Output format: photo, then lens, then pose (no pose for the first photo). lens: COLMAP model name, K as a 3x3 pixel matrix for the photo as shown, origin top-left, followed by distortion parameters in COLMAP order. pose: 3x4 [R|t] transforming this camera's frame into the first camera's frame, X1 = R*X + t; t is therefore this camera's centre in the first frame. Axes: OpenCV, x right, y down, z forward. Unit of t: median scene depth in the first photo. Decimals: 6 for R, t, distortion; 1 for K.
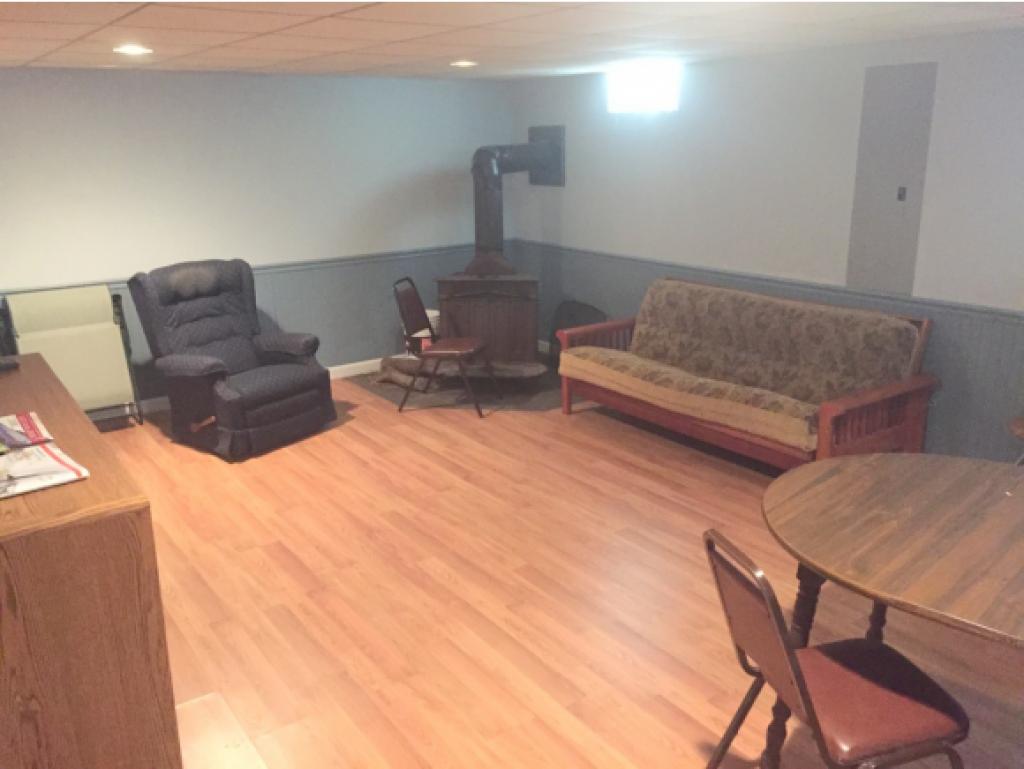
lens RADIAL K [[865.8, 0, 512.0], [0, 865.8, 384.5], [0, 0, 1]] dist [0.090546, -0.169816]
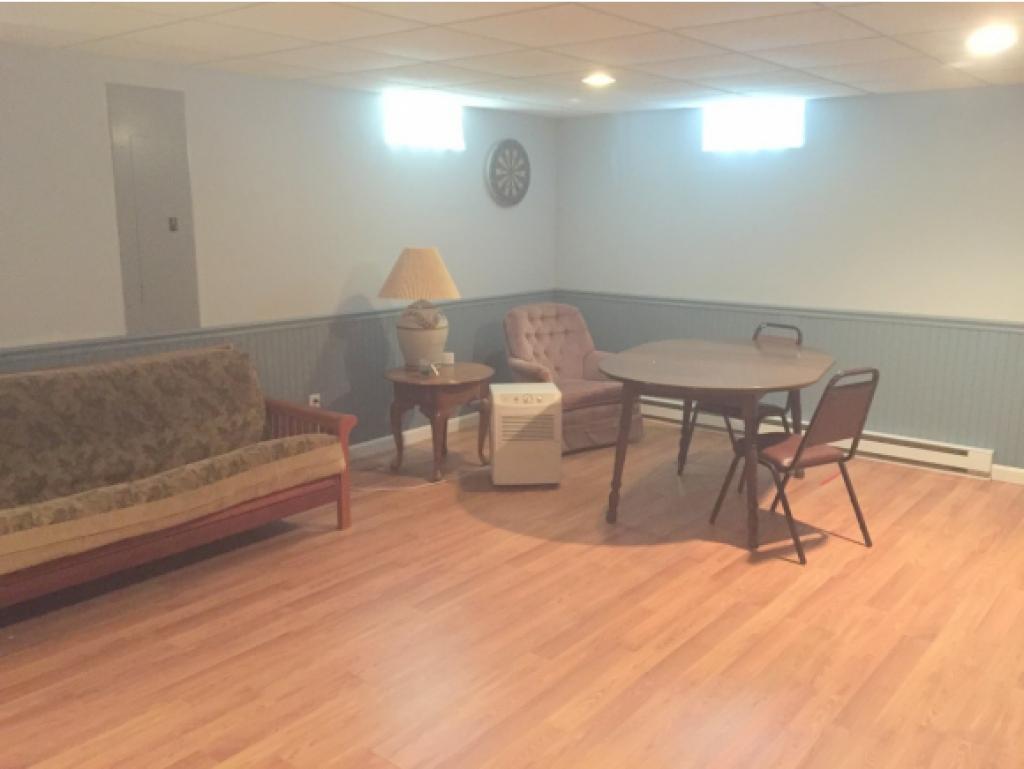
lens RADIAL K [[865.8, 0, 512.0], [0, 865.8, 384.5], [0, 0, 1]] dist [0.090546, -0.169816]
pose [[-0.259493, -0.181572, 0.948522, -0.581601], [0.262306, 0.931993, 0.250169, -0.196376], [-0.929440, 0.313720, -0.194219, 0.893433]]
